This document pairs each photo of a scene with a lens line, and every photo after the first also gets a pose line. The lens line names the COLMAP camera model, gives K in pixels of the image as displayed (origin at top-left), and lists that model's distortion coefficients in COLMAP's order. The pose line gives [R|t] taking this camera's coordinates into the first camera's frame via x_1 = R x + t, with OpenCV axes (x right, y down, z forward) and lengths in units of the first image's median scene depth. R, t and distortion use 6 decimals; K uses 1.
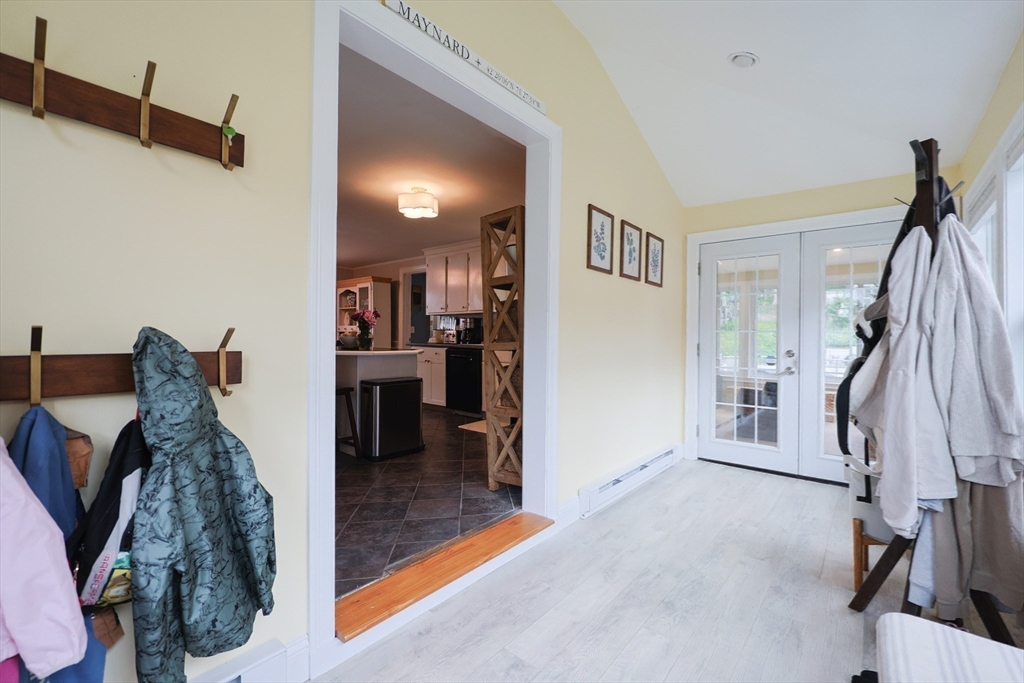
lens RADIAL K [[435.1, 0, 511.8], [0, 435.1, 334.8], [0, 0, 1]] dist [0.000018, -0.000333]
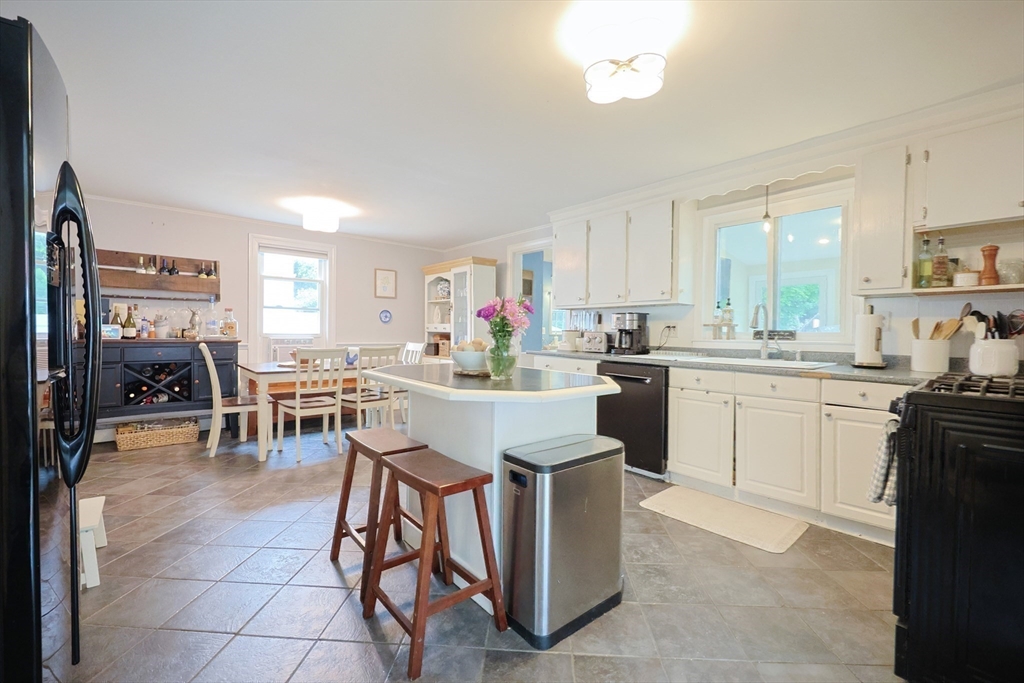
lens RADIAL K [[435.1, 0, 511.8], [0, 435.1, 334.8], [0, 0, 1]] dist [0.000018, -0.000333]
pose [[0.986849, 0.002978, -0.161618, -0.164330], [-0.001109, 0.999932, 0.011652, -0.014533], [0.161642, -0.011319, 0.986785, 0.344877]]
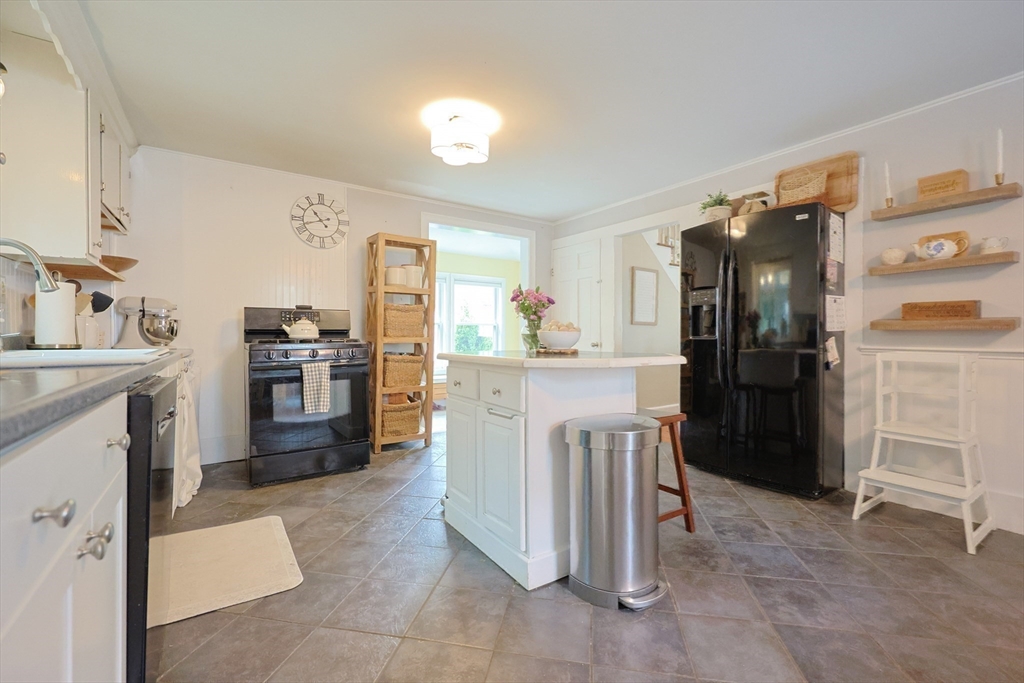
lens RADIAL K [[435.2, 0, 514.8], [0, 435.2, 342.7], [0, 0, 1]] dist [-0.001287, -0.000407]
pose [[-0.962095, -0.013612, 0.272373, -0.317794], [-0.011381, 0.999888, 0.009769, 0.010344], [-0.272476, 0.006298, -0.962142, 1.071458]]
